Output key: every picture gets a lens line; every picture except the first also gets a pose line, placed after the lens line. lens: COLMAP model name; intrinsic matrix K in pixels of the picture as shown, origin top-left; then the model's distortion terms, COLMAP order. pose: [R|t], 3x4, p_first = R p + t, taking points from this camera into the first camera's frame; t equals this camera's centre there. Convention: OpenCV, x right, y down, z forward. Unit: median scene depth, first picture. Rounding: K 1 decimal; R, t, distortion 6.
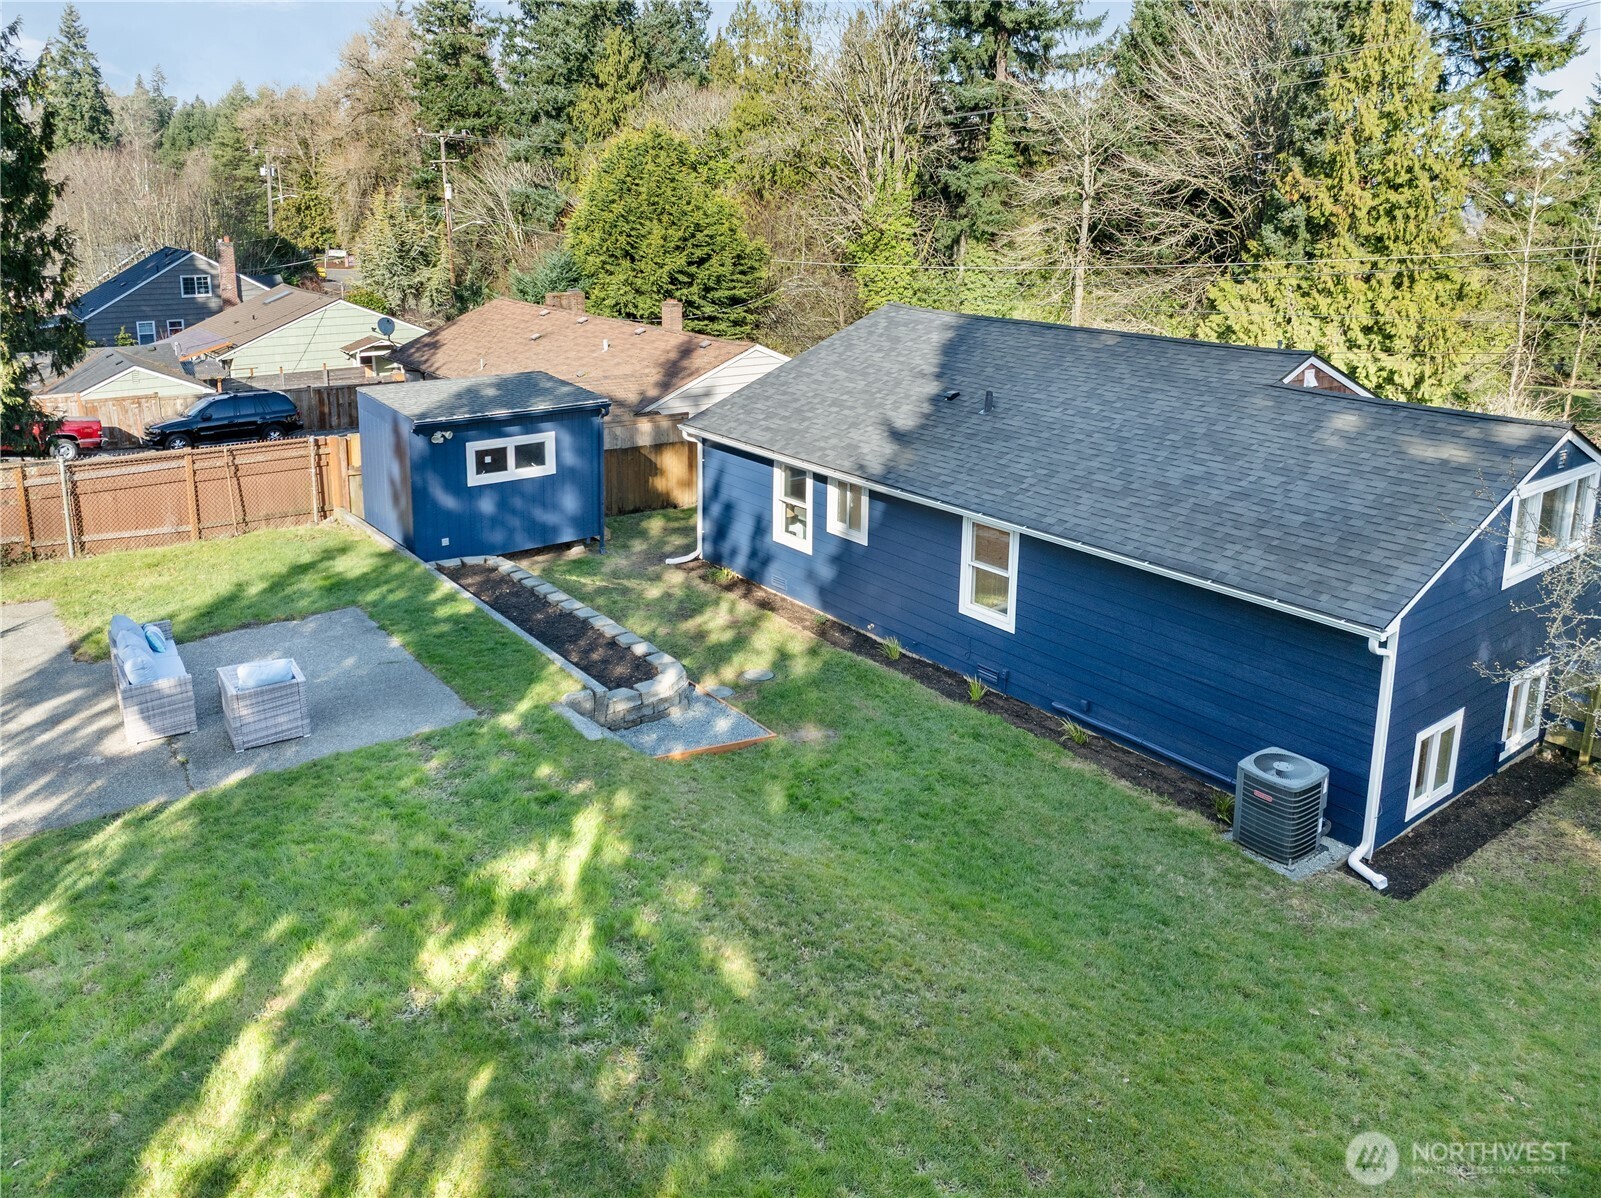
lens RADIAL K [[1173.1, 0, 752.1], [0, 1173.1, 467.2], [0, 0, 1]] dist [-0.023375, -0.004048]
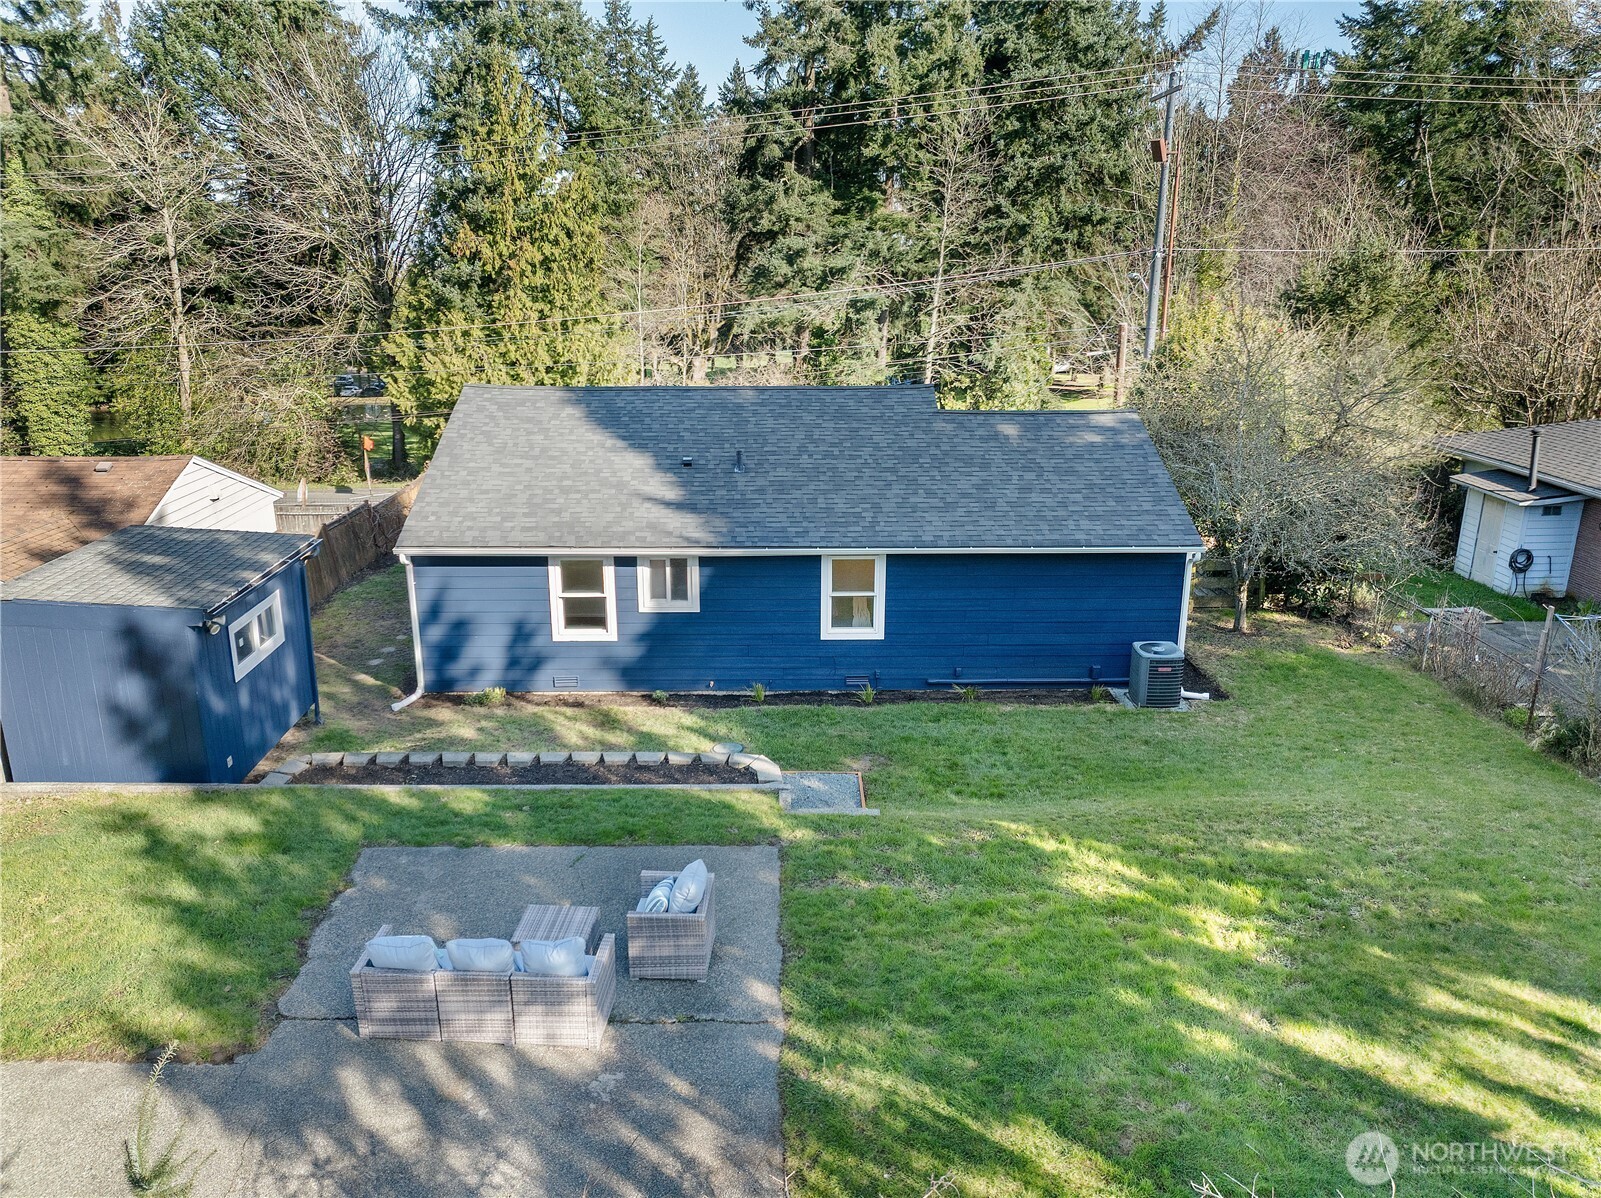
lens RADIAL K [[1173.1, 0, 771.9], [0, 1173.1, 603.3], [0, 0, 1]] dist [-0.023375, -0.004048]
pose [[0.586970, -0.245378, 0.771528, -0.788002], [0.186953, 0.968289, 0.165725, -0.119926], [-0.787728, 0.046964, 0.614231, 0.336952]]
